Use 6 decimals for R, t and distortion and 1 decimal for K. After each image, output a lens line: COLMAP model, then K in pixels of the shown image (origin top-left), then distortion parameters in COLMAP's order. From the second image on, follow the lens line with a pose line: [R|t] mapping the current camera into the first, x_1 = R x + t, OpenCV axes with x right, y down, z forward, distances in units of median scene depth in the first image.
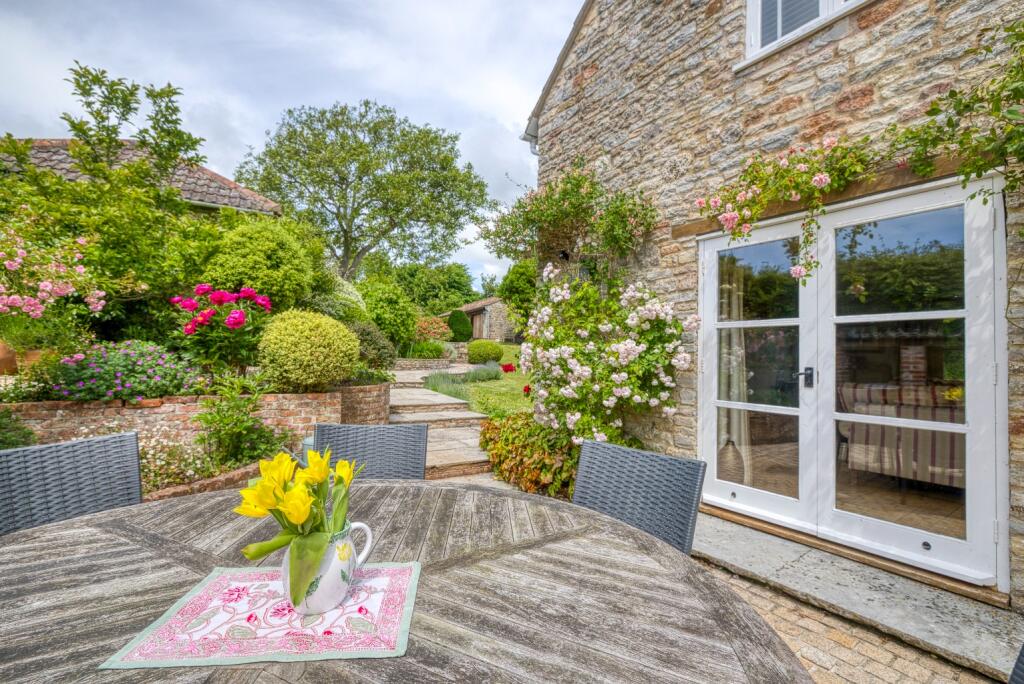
lens RADIAL K [[438.9, 0, 512.0], [0, 438.9, 342.0], [0, 0, 1]] dist [0.002666, 0.000192]
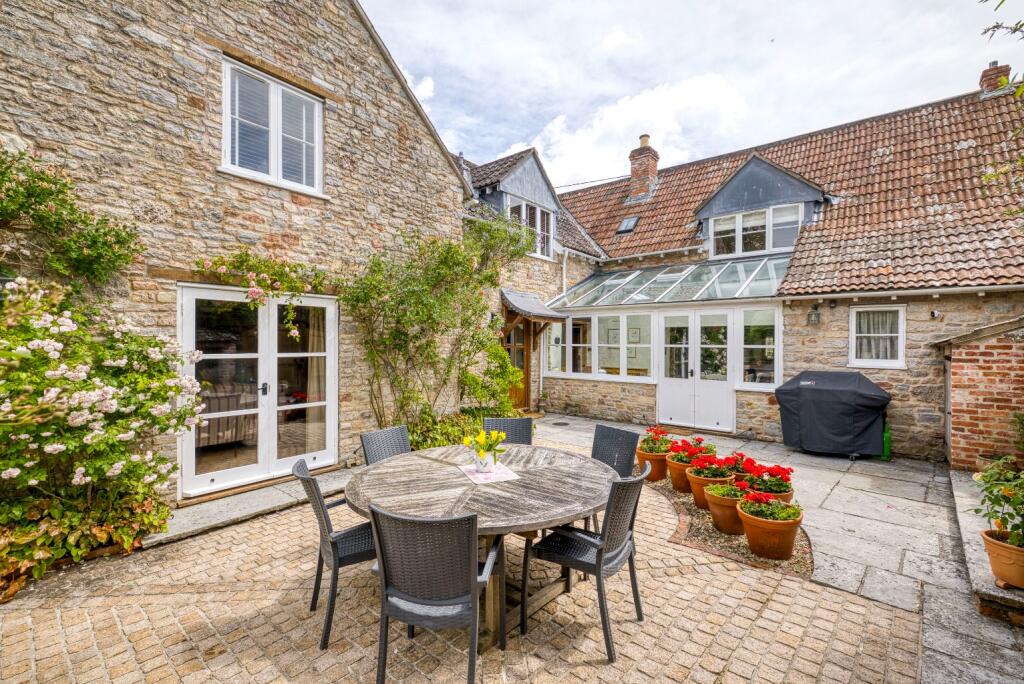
lens RADIAL K [[438.9, 0, 512.0], [0, 438.9, 342.0], [0, 0, 1]] dist [0.002666, 0.000192]
pose [[-0.279924, -0.016722, 0.959876, -1.138788], [-0.033838, 0.999399, 0.007543, -0.137060], [-0.959426, -0.030369, -0.280322, 0.534410]]
